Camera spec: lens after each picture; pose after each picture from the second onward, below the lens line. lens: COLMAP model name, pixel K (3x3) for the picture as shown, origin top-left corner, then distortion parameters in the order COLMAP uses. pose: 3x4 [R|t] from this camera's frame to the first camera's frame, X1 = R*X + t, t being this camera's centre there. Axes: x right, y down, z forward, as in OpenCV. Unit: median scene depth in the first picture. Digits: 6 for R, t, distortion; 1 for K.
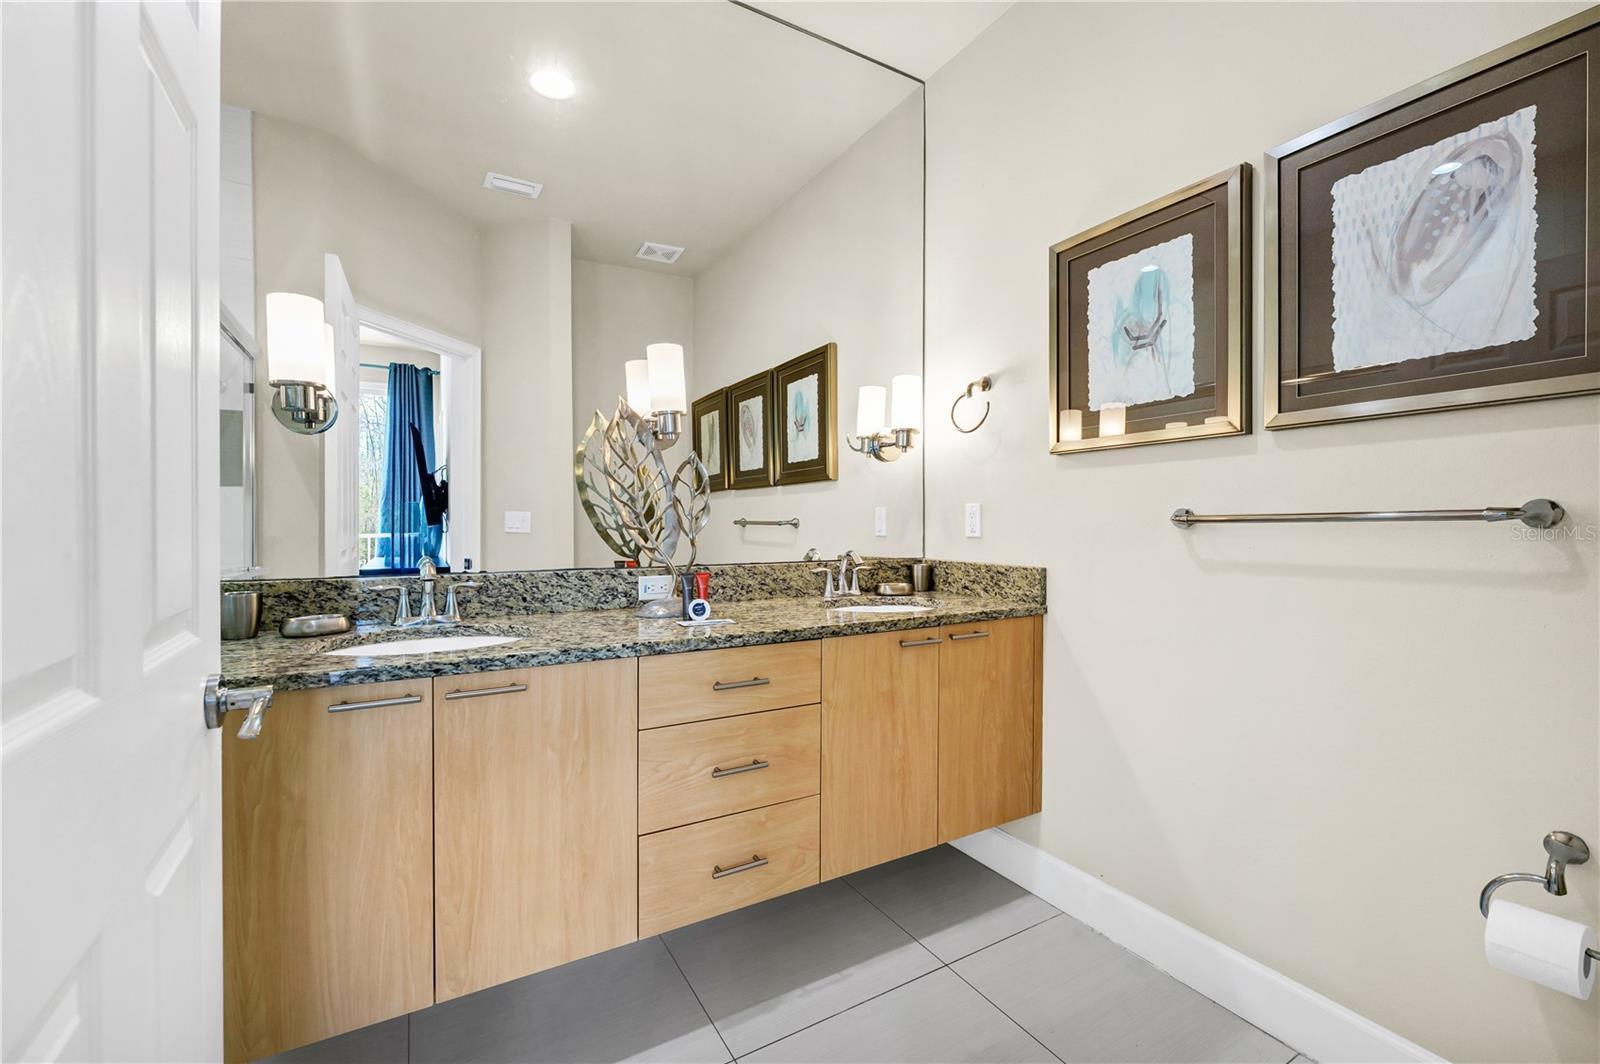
lens RADIAL K [[663.9, 0, 794.8], [0, 663.9, 534.2], [0, 0, 1]] dist [-0.001657, -0.000147]
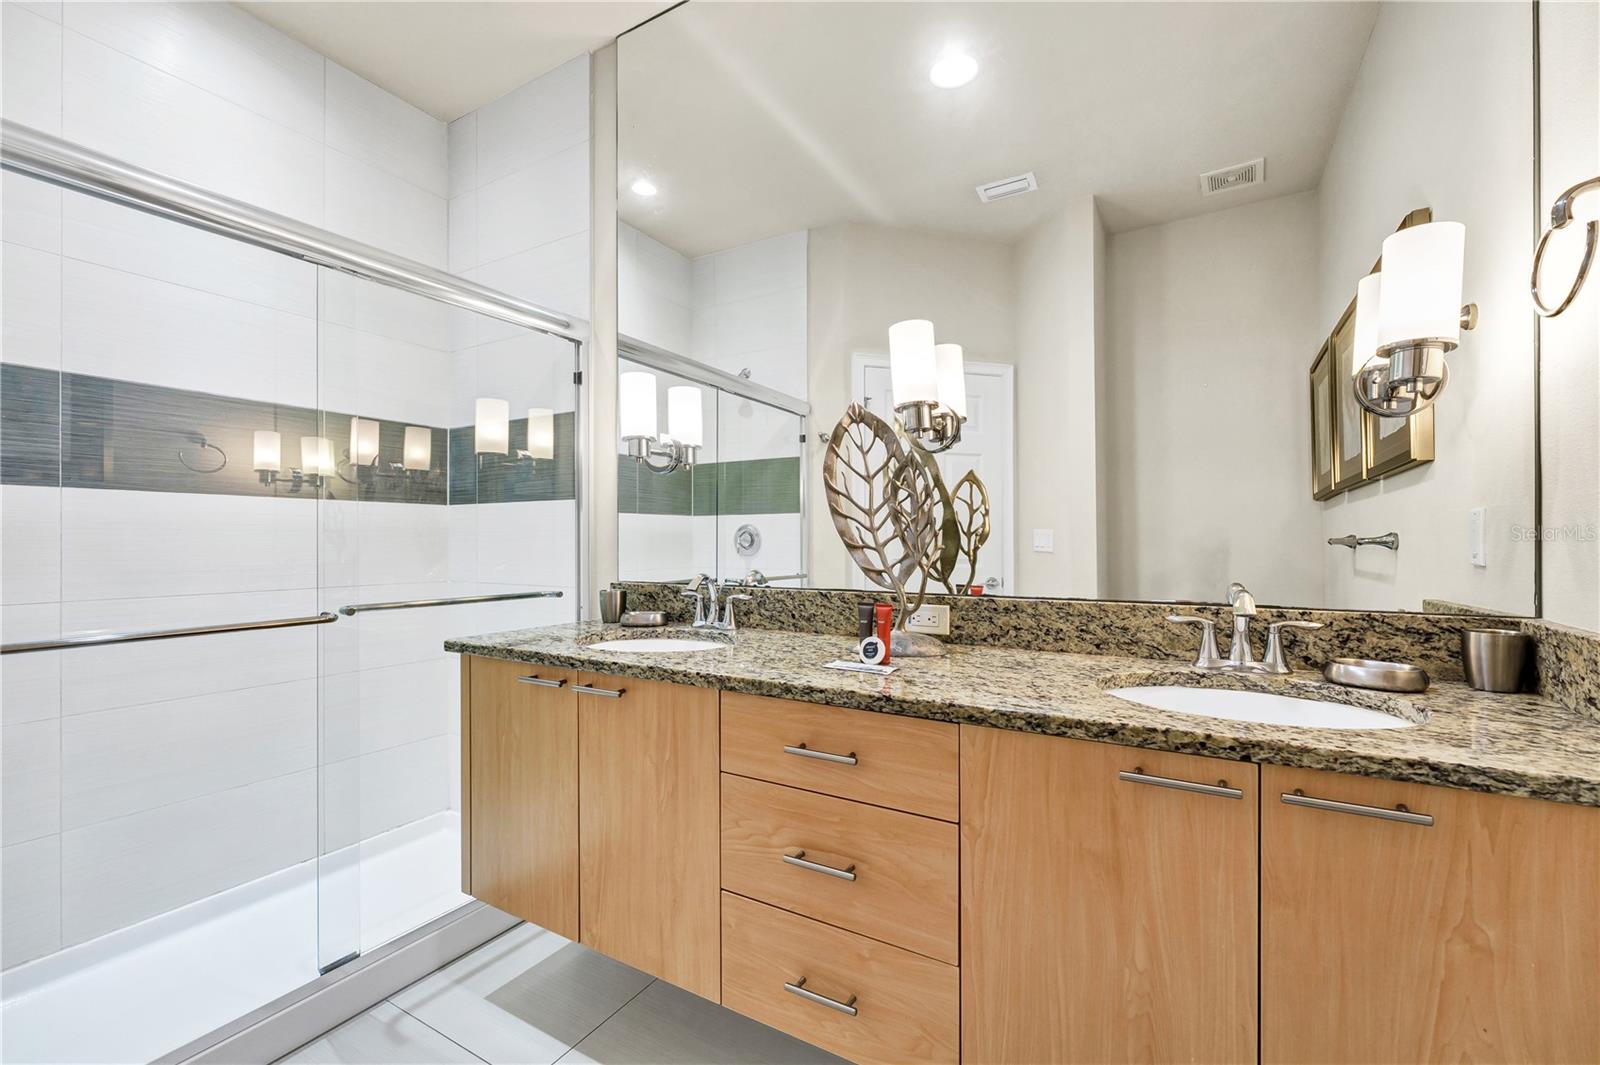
lens RADIAL K [[658.7, 0, 802.5], [0, 658.7, 538.5], [0, 0, 1]] dist [-0.001705, -0.000262]
pose [[0.500953, -0.002226, -0.865472, 0.473866], [-0.011125, 0.999898, -0.009012, -0.011356], [0.865403, 0.014143, 0.500877, 0.509447]]
